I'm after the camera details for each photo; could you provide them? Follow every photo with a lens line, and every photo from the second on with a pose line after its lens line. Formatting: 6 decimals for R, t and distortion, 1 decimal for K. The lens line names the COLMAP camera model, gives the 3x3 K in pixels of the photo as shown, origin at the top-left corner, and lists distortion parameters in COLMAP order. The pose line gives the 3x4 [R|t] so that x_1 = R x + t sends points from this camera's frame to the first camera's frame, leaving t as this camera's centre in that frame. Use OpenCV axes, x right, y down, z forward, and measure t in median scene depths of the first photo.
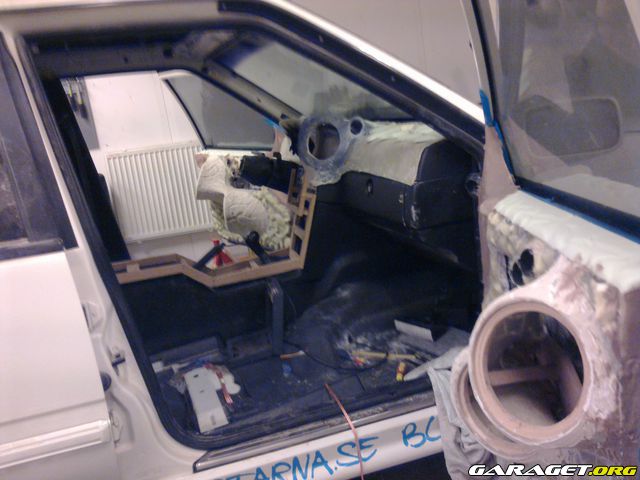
lens RADIAL K [[661.0, 0, 321.6], [0, 661.0, 240.4], [0, 0, 1]] dist [0.006126, 0.000000]
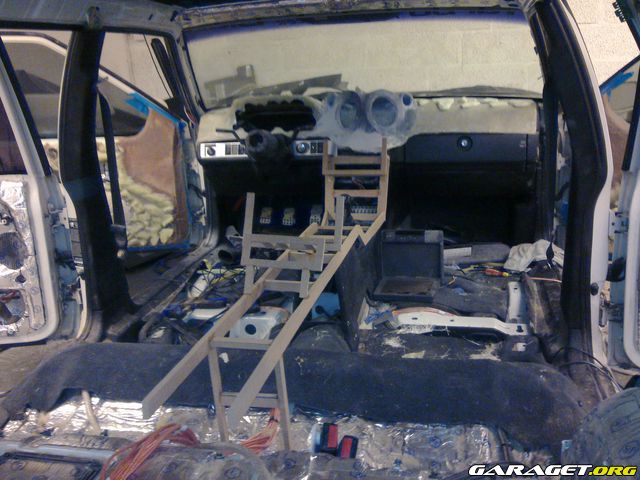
lens RADIAL K [[661.0, 0, 319.5], [0, 661.0, 237.0], [0, 0, 1]] dist [0.006126, 0.000000]
pose [[0.507307, -0.130781, 0.851784, -0.721663], [0.162494, 0.985204, 0.054488, -0.008032], [-0.846307, 0.110767, 0.521052, 0.335653]]
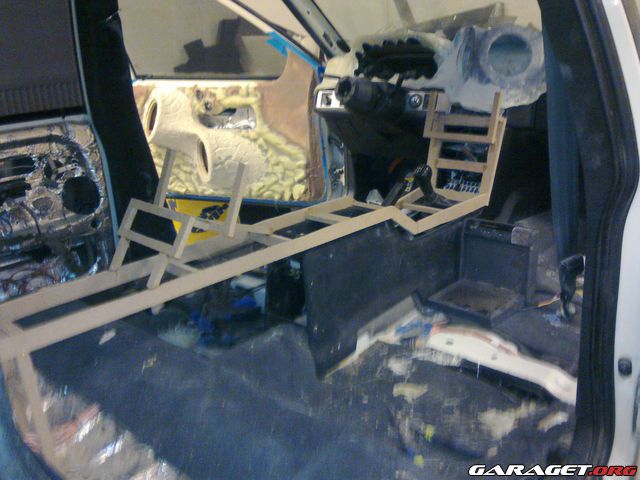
lens RADIAL K [[661.0, 0, 316.9], [0, 661.0, 265.2], [0, 0, 1]] dist [0.006126, 0.000000]
pose [[0.893036, -0.093916, 0.440076, -0.410950], [0.052778, 0.993088, 0.104832, 0.011326], [-0.446880, -0.070393, 0.891820, 0.219030]]
